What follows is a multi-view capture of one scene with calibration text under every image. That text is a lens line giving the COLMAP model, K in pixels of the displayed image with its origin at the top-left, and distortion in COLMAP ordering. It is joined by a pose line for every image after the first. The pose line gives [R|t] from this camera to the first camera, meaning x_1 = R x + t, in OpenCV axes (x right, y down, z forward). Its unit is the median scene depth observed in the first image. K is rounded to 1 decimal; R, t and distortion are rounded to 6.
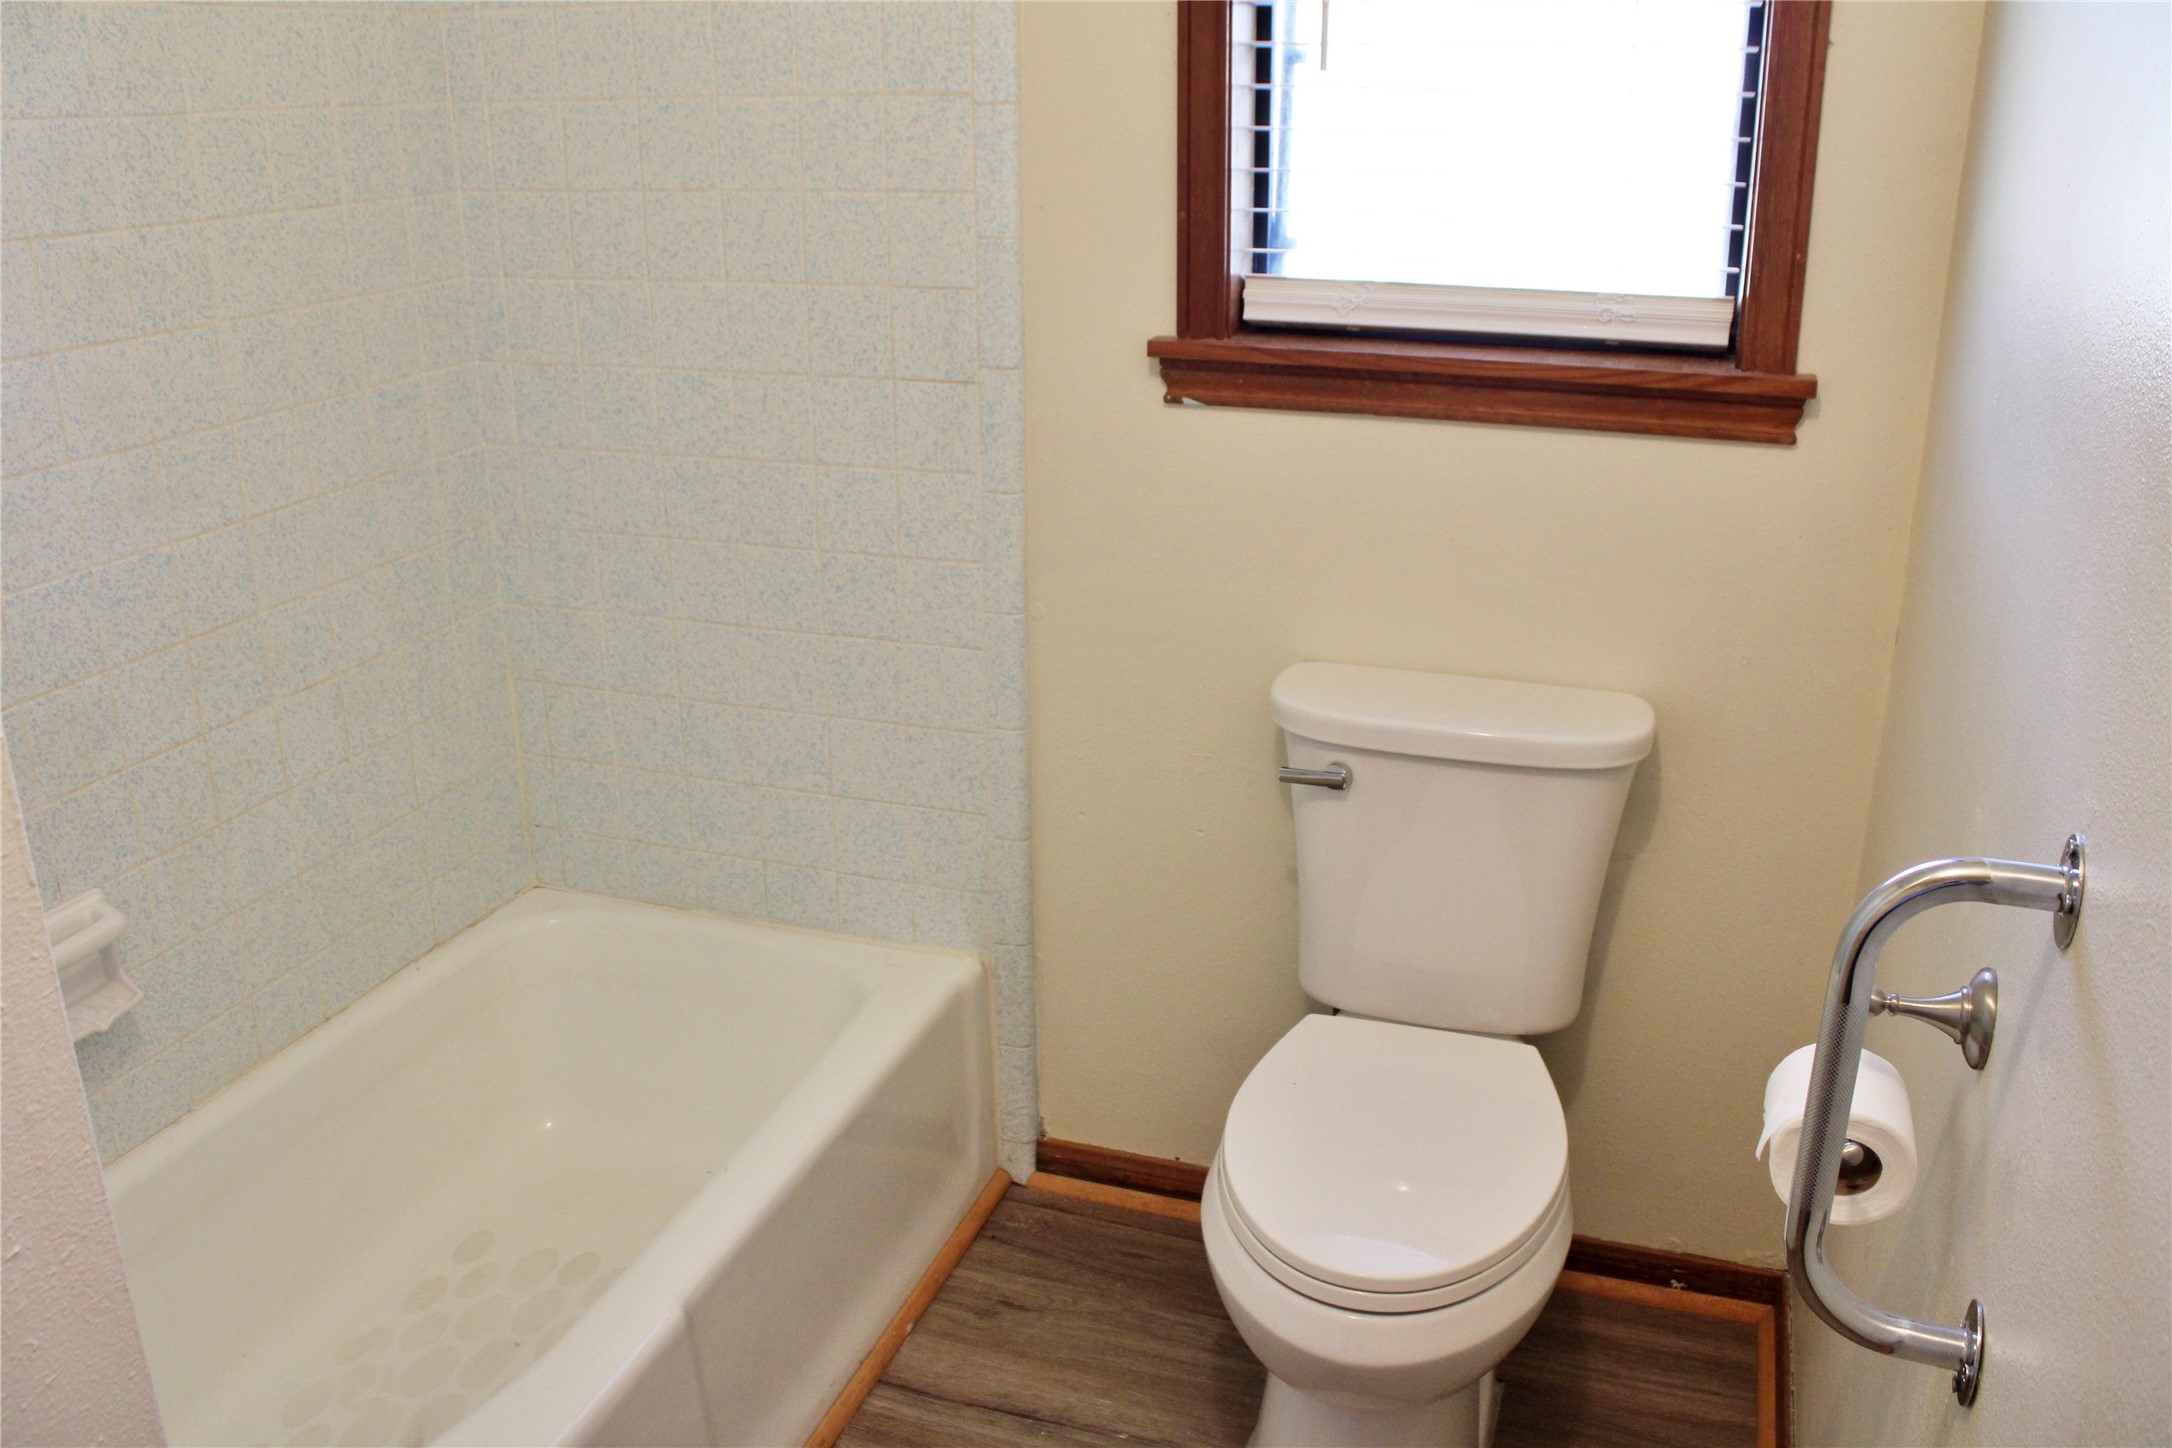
lens RADIAL K [[1842.4, 0, 1035.5], [0, 1842.4, 717.2], [0, 0, 1]] dist [-0.154872, 0.115795]
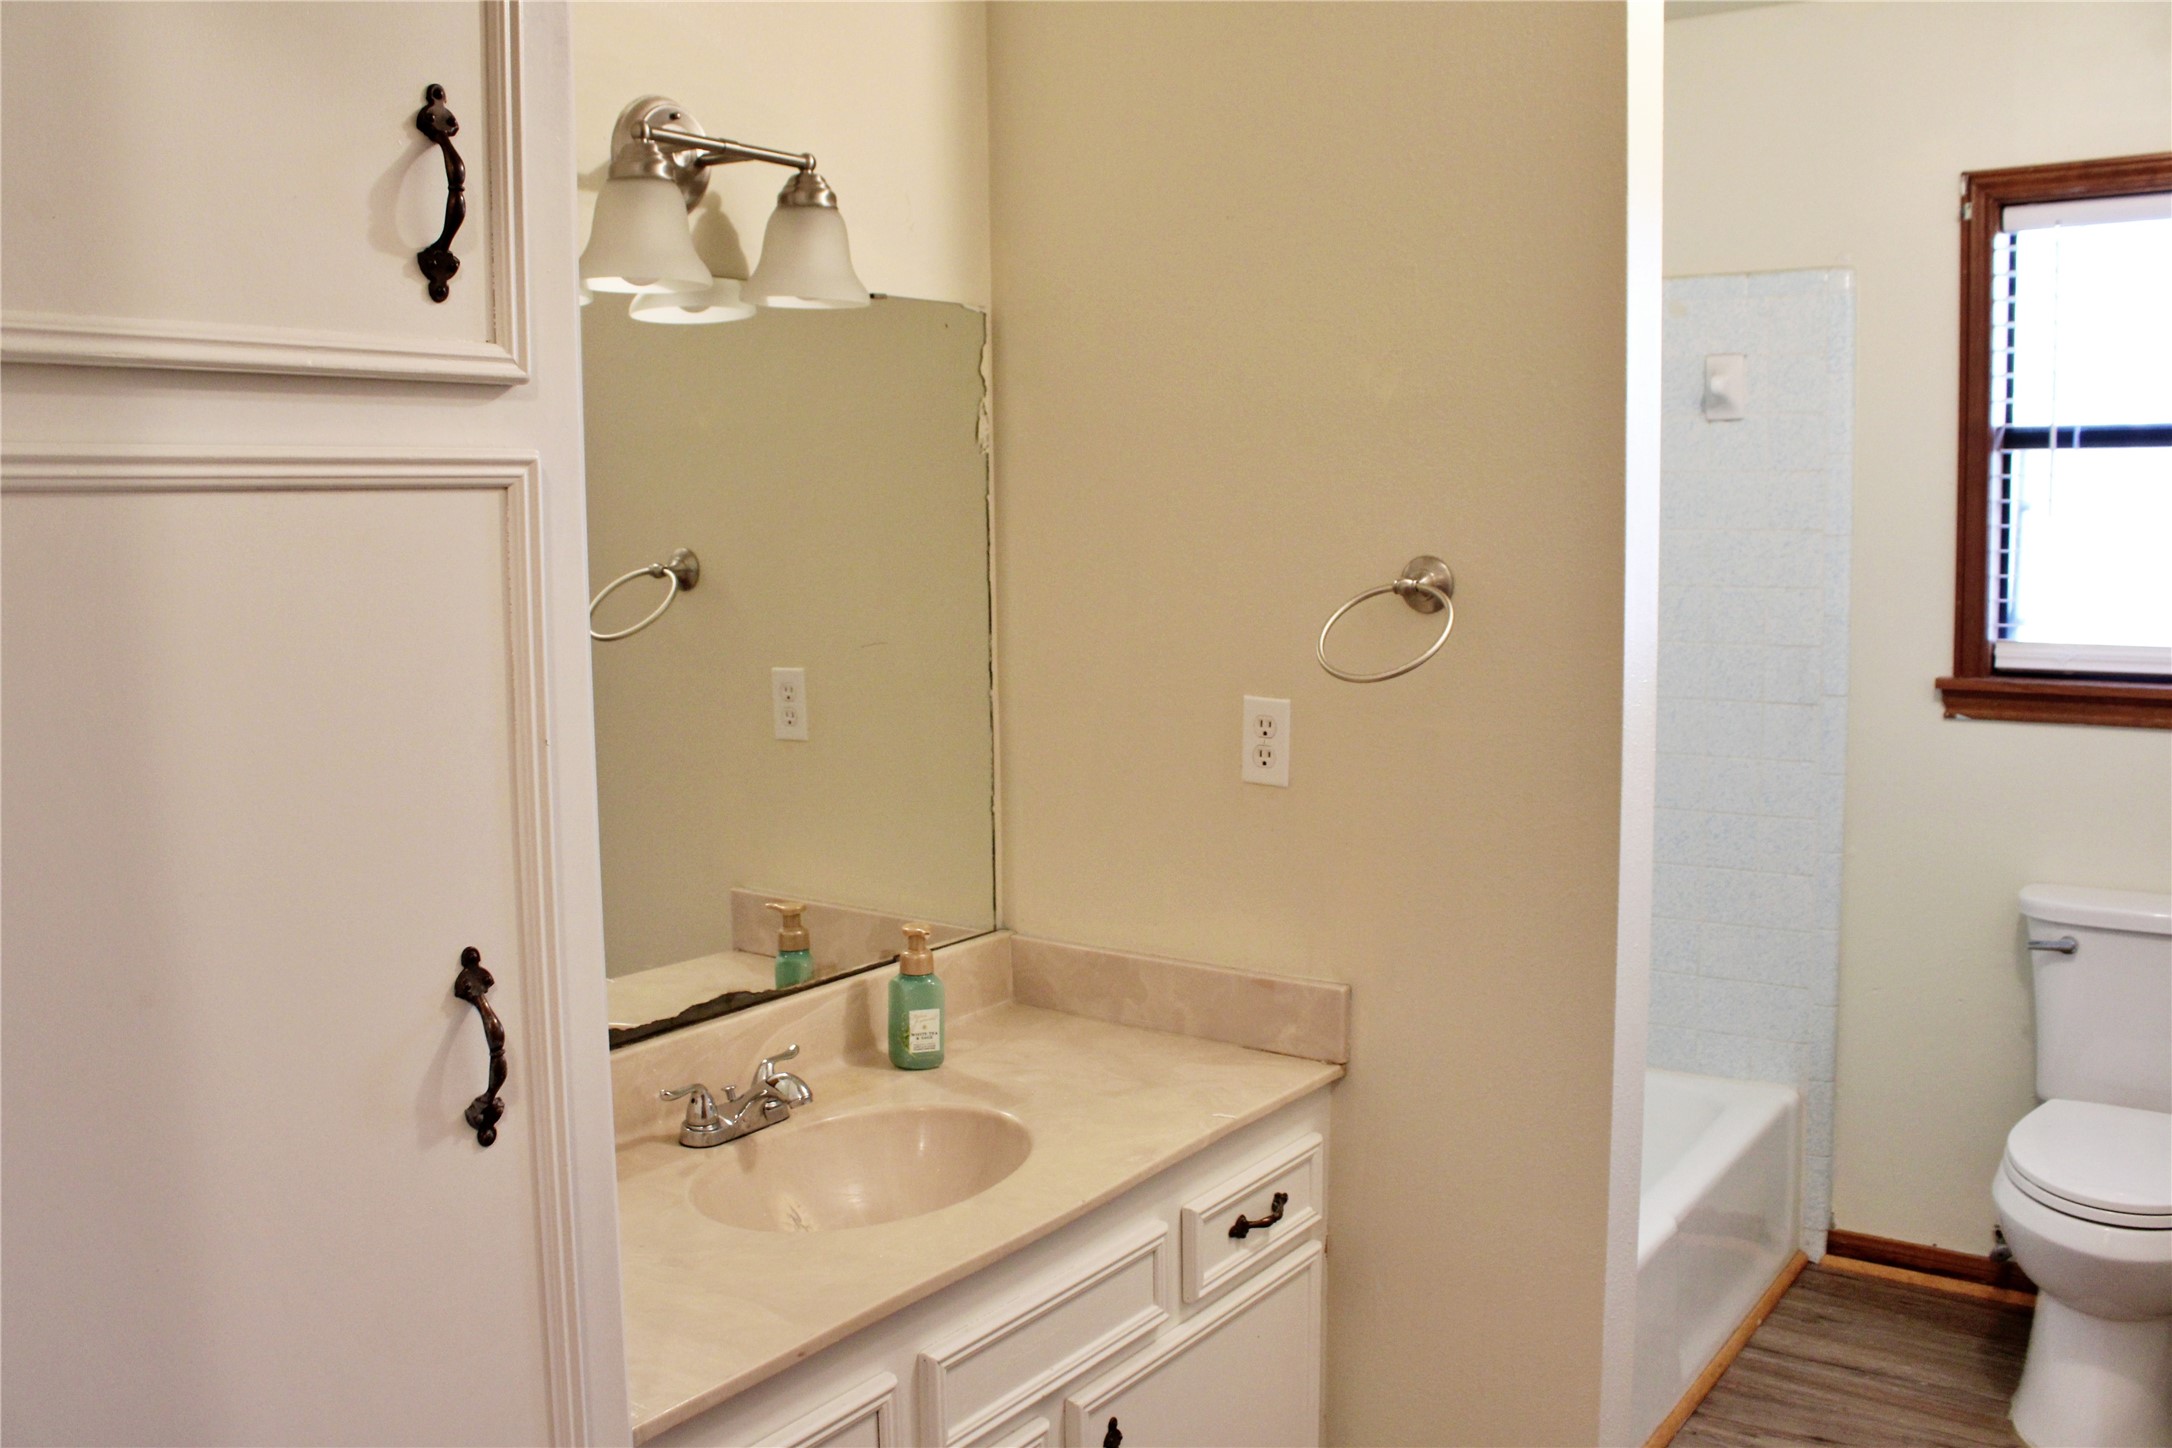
lens RADIAL K [[1842.4, 0, 1083.2], [0, 1842.4, 712.5], [0, 0, 1]] dist [-0.154872, 0.115795]
pose [[0.962081, 0.019980, -0.272030, -0.223825], [-0.079243, 0.974772, -0.208661, 0.205990], [0.260998, 0.222305, 0.939394, -0.655786]]
